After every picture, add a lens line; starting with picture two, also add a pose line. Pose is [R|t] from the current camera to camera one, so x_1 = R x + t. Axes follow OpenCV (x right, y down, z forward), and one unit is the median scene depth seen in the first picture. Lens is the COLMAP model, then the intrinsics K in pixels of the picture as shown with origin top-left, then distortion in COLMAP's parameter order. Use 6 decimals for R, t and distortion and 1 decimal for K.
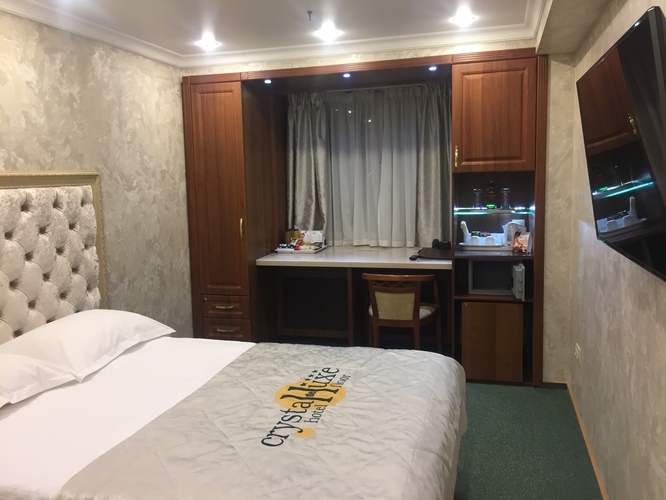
lens RADIAL K [[568.8, 0, 337.9], [0, 568.8, 249.0], [0, 0, 1]] dist [-0.012682, -0.013361]
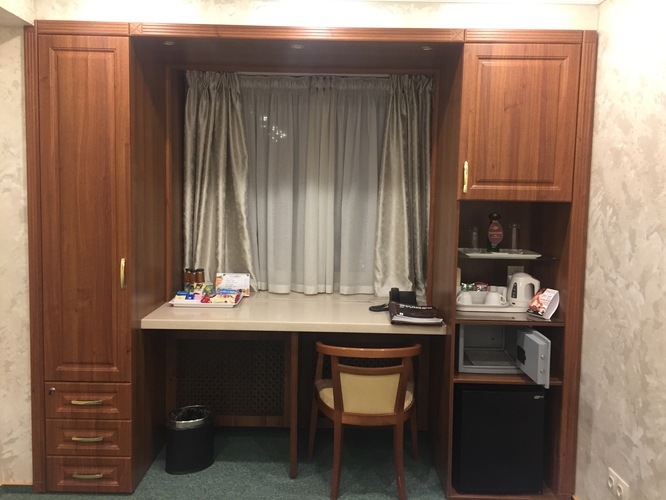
lens RADIAL K [[618.5, 0, 333.1], [0, 618.5, 246.6], [0, 0, 1]] dist [0.049382, -0.007206]
pose [[0.964673, 0.034737, 0.261151, -0.134813], [-0.022907, 0.998575, -0.048209, -0.035900], [-0.262453, 0.040524, 0.964093, 0.306650]]
